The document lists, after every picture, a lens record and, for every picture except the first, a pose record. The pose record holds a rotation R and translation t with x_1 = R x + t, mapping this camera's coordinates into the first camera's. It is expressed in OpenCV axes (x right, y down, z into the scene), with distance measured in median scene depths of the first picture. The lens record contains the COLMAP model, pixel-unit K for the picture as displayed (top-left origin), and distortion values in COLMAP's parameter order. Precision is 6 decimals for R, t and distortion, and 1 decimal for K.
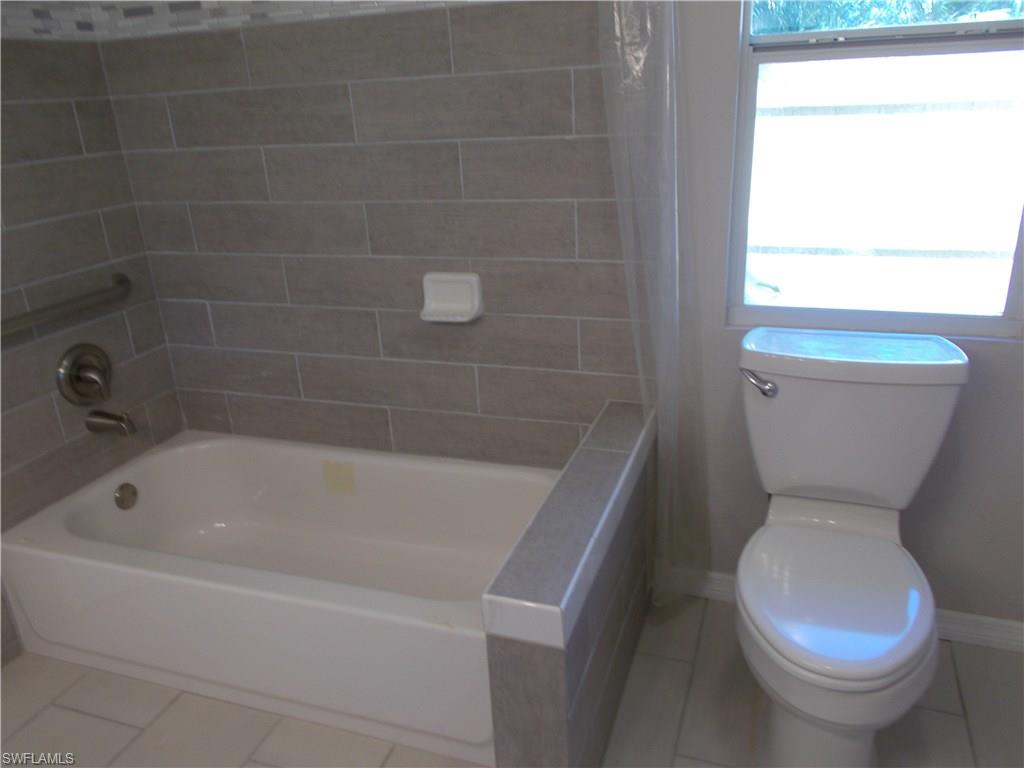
lens RADIAL K [[791.0, 0, 518.4], [0, 791.0, 386.7], [0, 0, 1]] dist [0.023945, -0.017335]
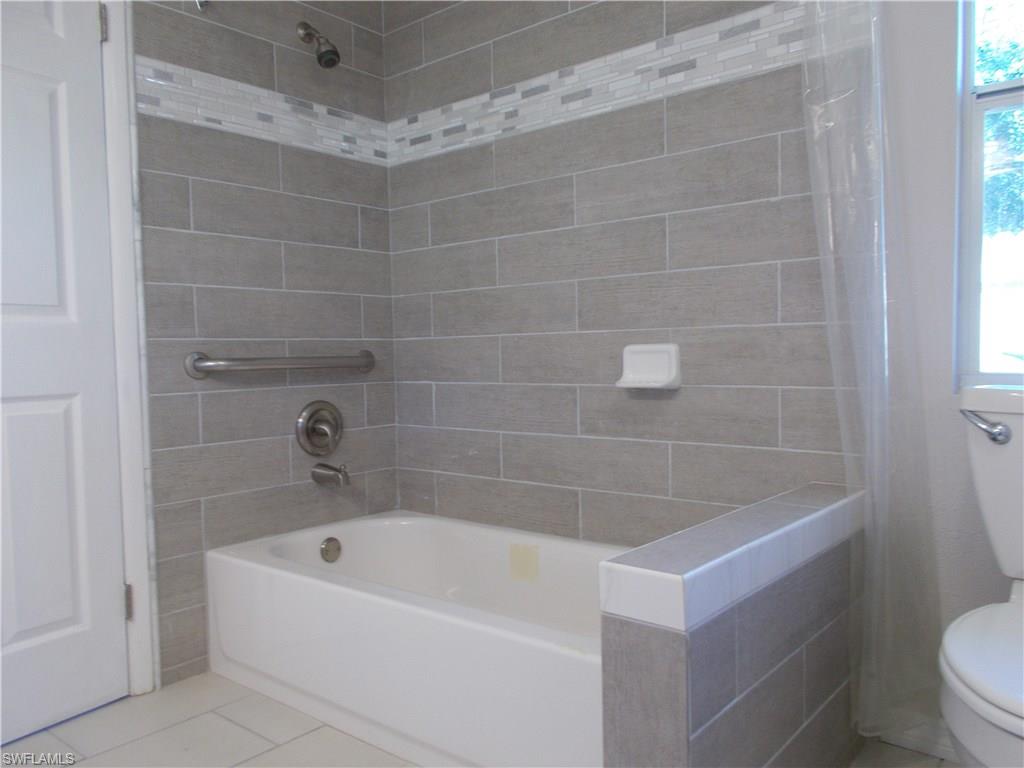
lens RADIAL K [[791.0, 0, 520.0], [0, 791.0, 384.0], [0, 0, 1]] dist [0.023945, -0.017335]
pose [[0.939965, 0.048285, -0.337839, 0.097615], [-0.149313, 0.948349, -0.279892, 0.204248], [0.306875, 0.313532, 0.898624, 0.066815]]
